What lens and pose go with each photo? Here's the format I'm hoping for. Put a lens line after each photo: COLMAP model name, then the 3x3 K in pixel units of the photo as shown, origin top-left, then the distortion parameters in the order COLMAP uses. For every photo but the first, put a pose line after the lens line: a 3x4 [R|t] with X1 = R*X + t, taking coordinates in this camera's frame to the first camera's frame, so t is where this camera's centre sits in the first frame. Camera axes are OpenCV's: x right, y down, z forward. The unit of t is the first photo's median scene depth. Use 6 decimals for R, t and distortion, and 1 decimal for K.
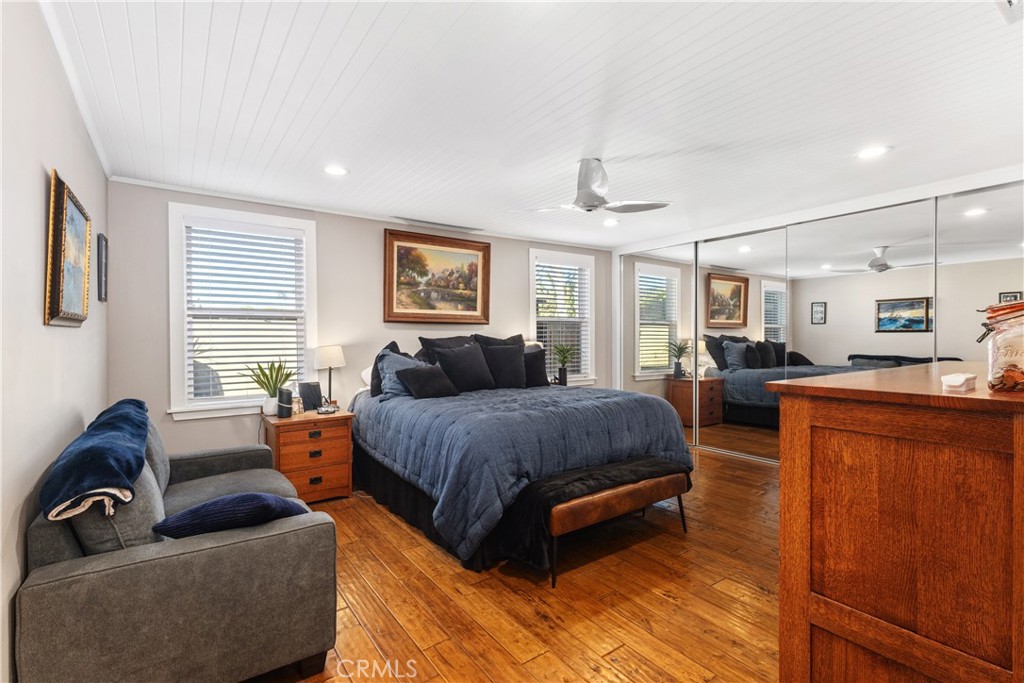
lens RADIAL K [[473.9, 0, 511.0], [0, 473.9, 349.1], [0, 0, 1]] dist [0.012503, 0.000232]
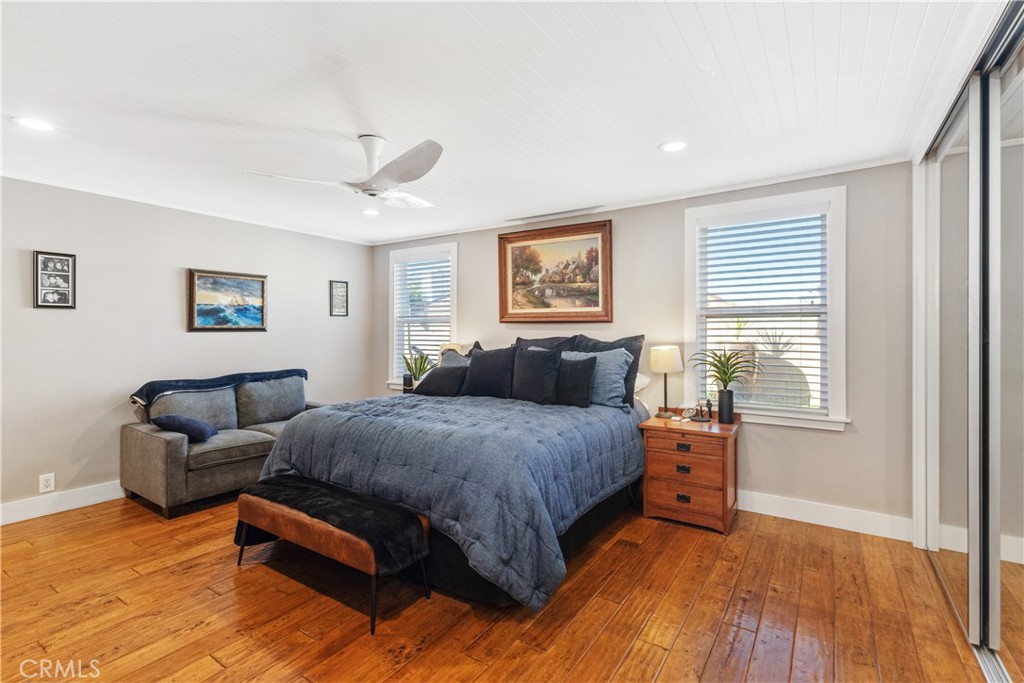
lens RADIAL K [[477.8, 0, 503.9], [0, 477.8, 337.1], [0, 0, 1]] dist [-0.000447, 0.000226]
pose [[0.347575, 0.011945, -0.937576, 0.689214], [-0.027956, 0.999606, 0.002371, -0.026478], [0.937236, 0.025387, 0.347772, 0.603260]]
